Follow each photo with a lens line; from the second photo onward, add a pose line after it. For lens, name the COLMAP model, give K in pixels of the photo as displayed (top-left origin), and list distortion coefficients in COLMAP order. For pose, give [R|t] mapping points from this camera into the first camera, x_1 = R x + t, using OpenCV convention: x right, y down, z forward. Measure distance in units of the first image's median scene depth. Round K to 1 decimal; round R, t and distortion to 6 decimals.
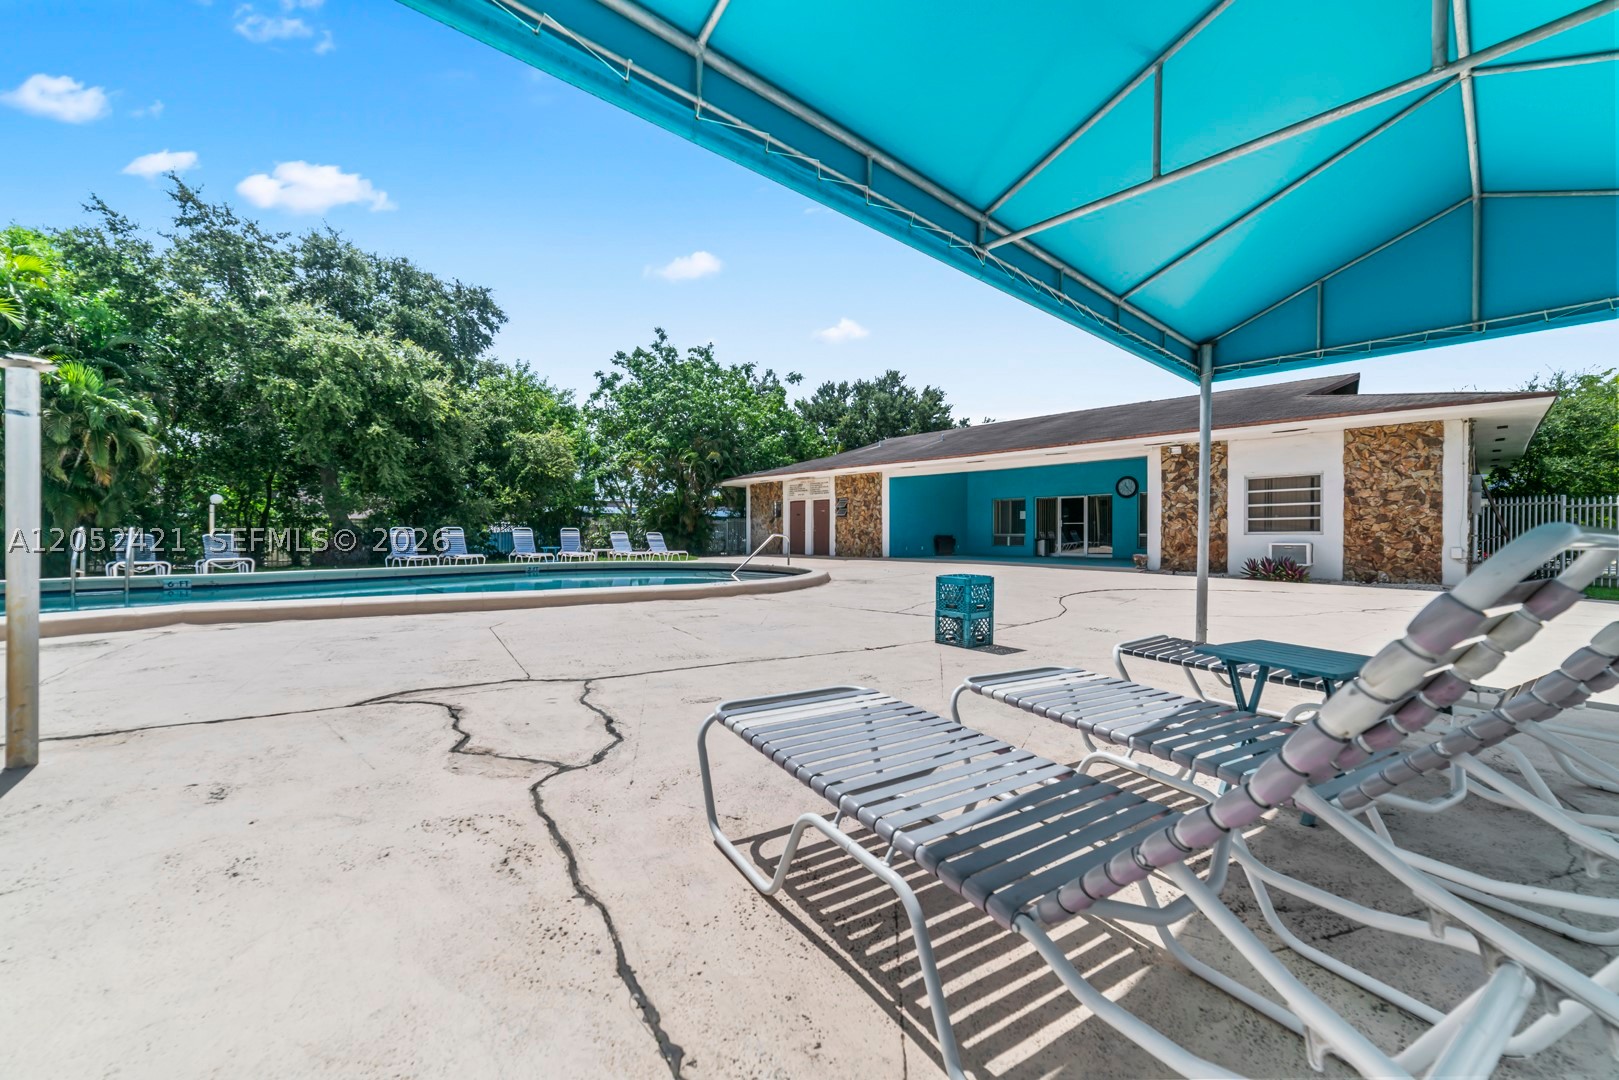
lens RADIAL K [[622.4, 0, 801.2], [0, 622.4, 532.2], [0, 0, 1]] dist [-0.020804, 0.006743]
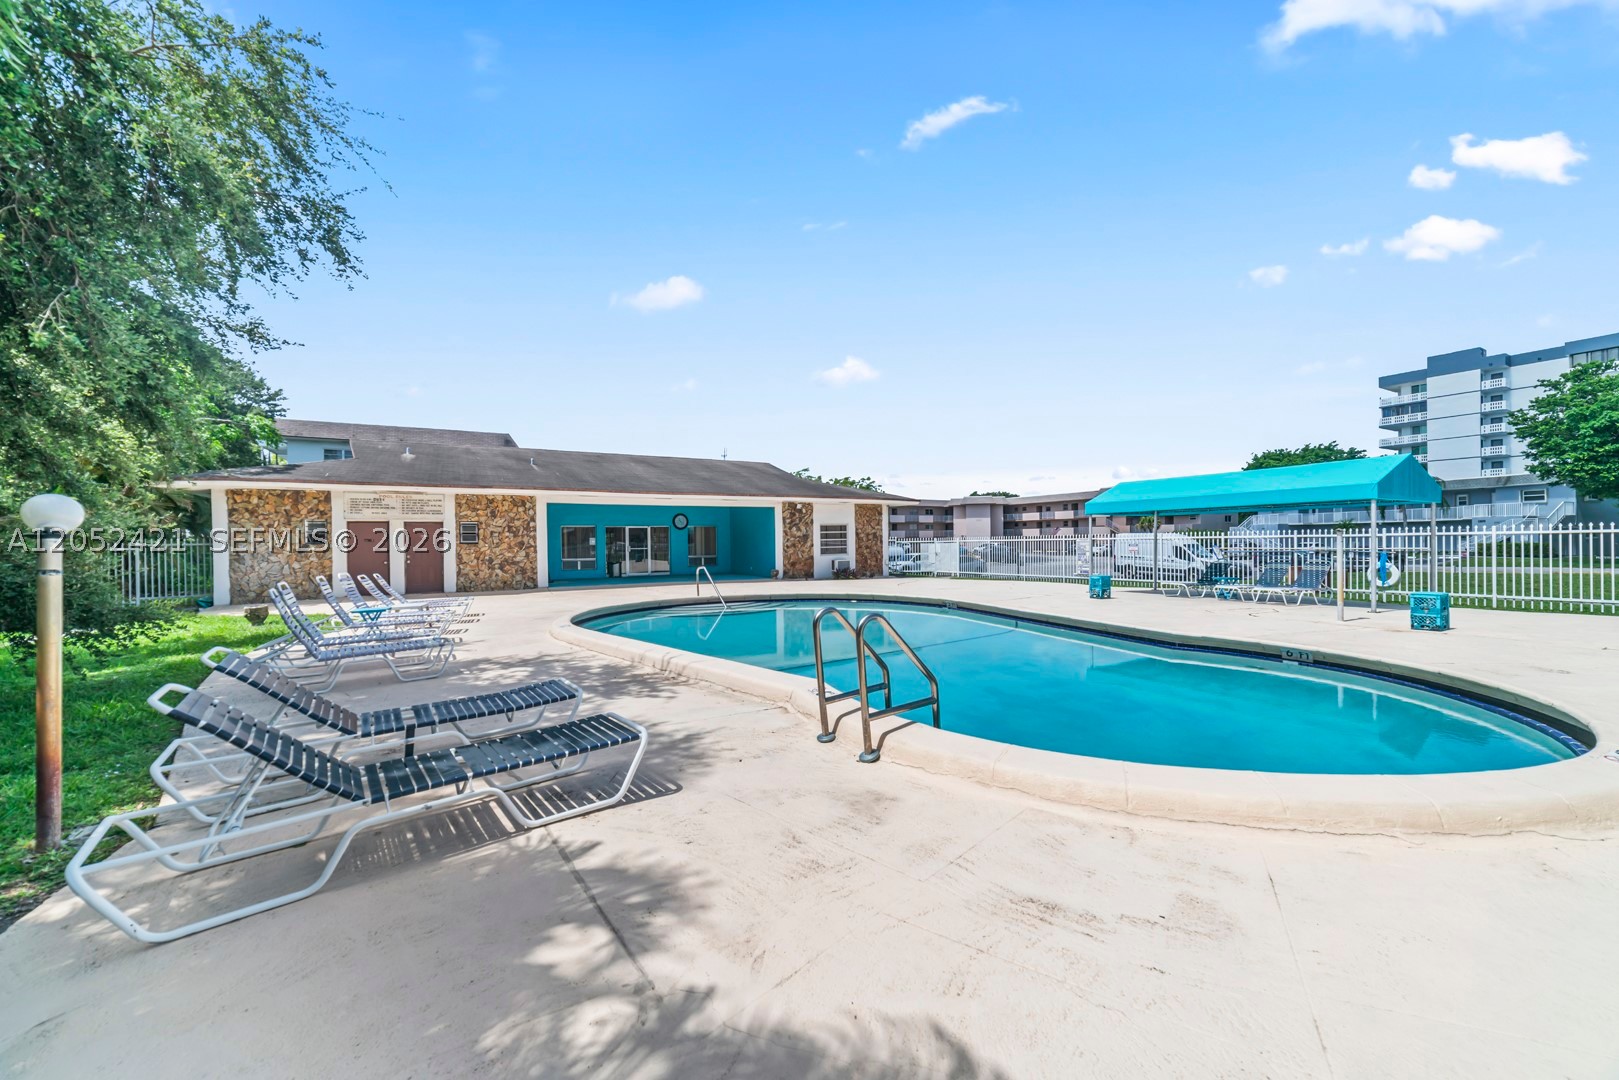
lens RADIAL K [[622.4, 0, 805.9], [0, 622.4, 541.6], [0, 0, 1]] dist [-0.020804, 0.006743]
pose [[0.212722, -0.003072, 0.977108, -1.001898], [0.011297, 0.999936, 0.000685, -0.036807], [-0.977048, 0.010893, 0.212743, 0.601234]]
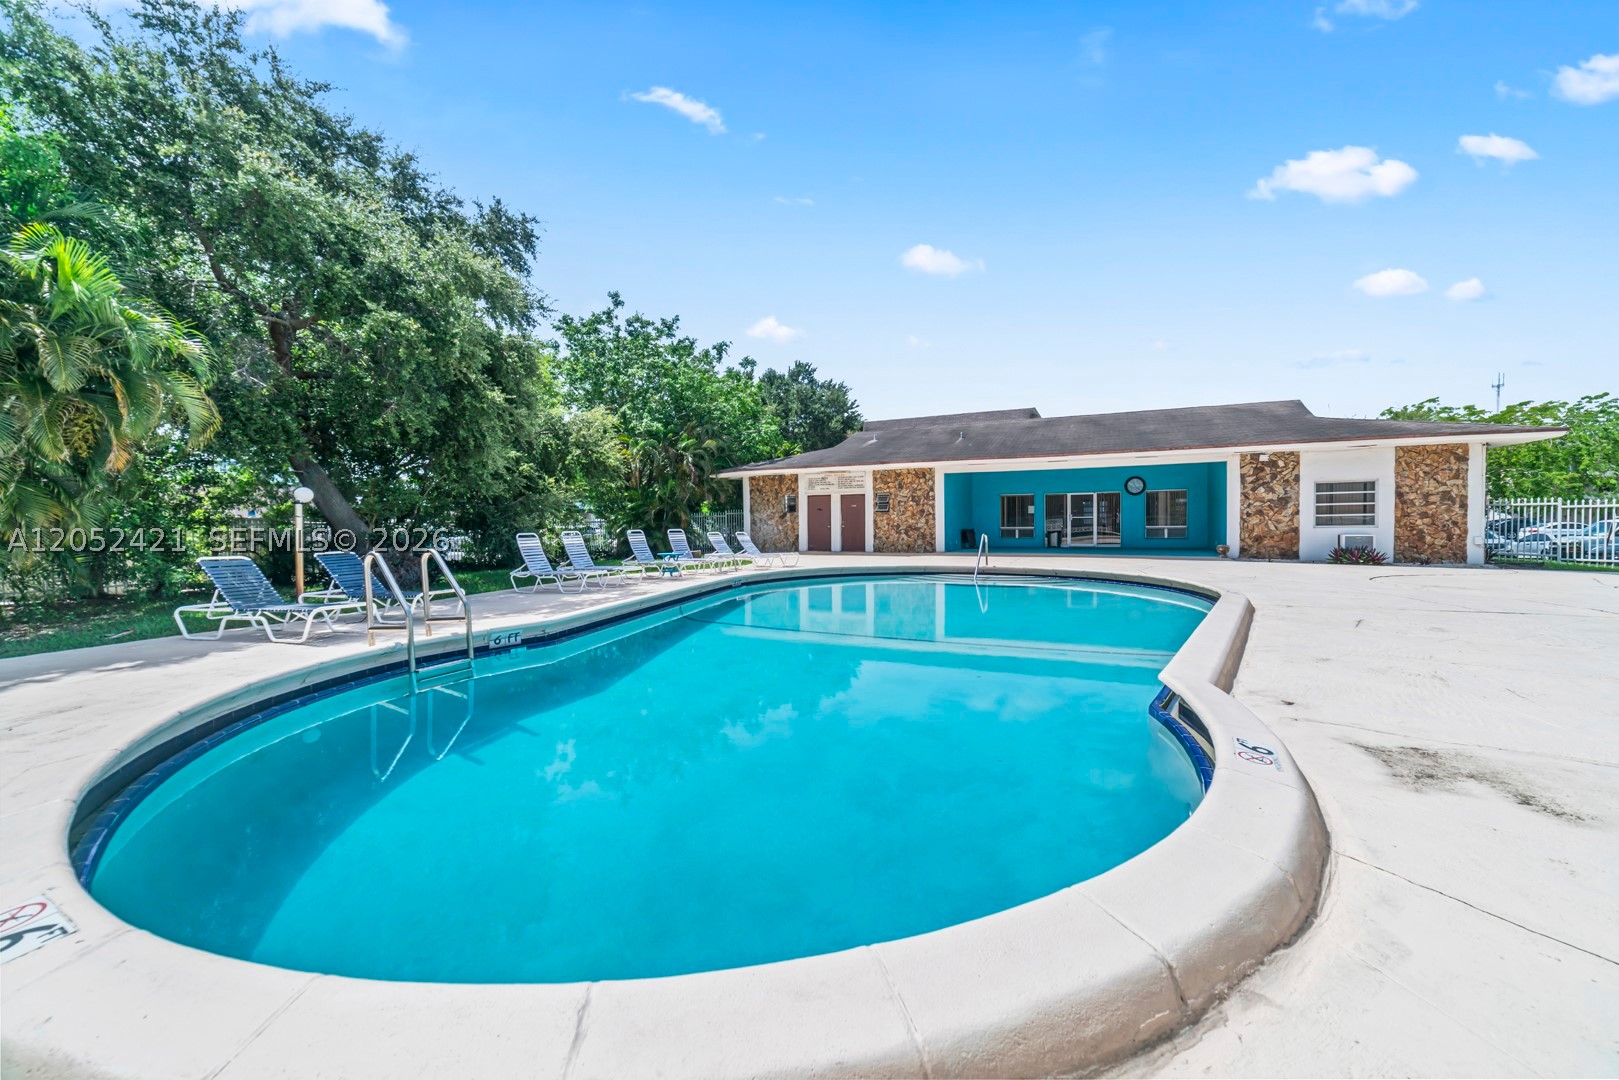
lens RADIAL K [[622.4, 0, 801.0], [0, 622.4, 536.5], [0, 0, 1]] dist [-0.020804, 0.006743]
pose [[0.931001, -0.019288, 0.364508, -0.641557], [0.010718, 0.999617, 0.025518, -0.019833], [-0.364860, -0.019850, 0.930851, 0.206255]]
